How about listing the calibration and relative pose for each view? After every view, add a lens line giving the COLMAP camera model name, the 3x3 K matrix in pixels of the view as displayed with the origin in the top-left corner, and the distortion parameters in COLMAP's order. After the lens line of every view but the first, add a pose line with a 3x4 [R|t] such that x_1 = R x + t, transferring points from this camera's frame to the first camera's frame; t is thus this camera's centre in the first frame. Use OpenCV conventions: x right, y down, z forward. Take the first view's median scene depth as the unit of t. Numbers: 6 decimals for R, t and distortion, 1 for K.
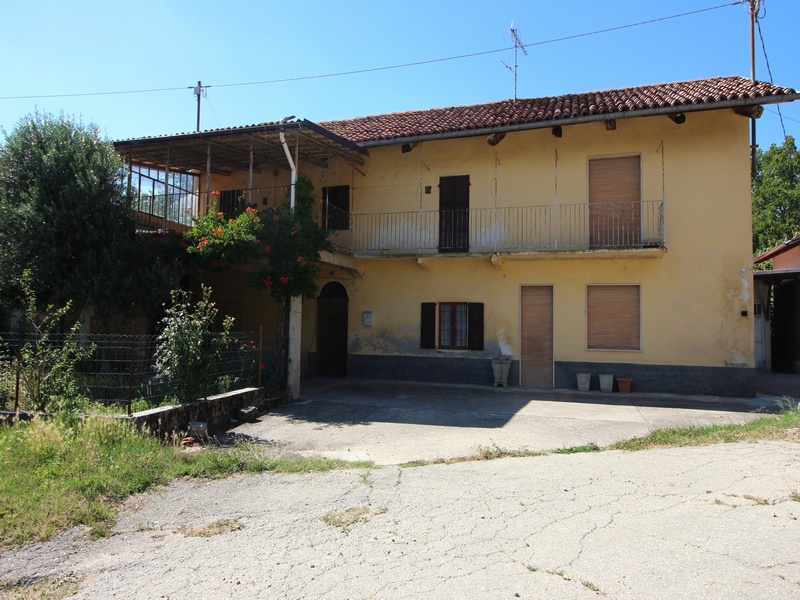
lens RADIAL K [[540.6, 0, 400.1], [0, 540.6, 287.7], [0, 0, 1]] dist [0.002086, -0.002875]
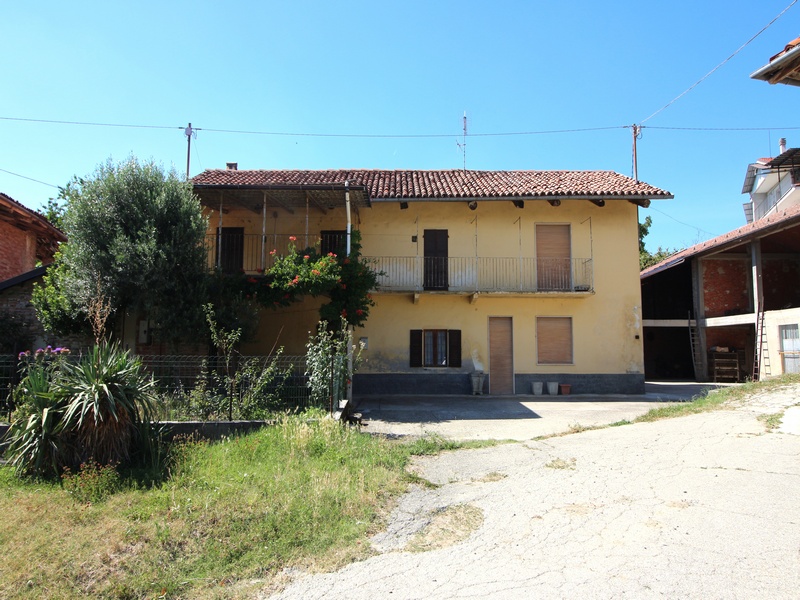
lens RADIAL K [[515.3, 0, 403.1], [0, 515.3, 293.2], [0, 0, 1]] dist [0.003229, -0.002087]
pose [[0.947317, 0.021674, 0.319562, -0.385177], [-0.008740, 0.999086, -0.041852, -0.006981], [-0.320177, 0.036854, 0.946641, -0.122426]]
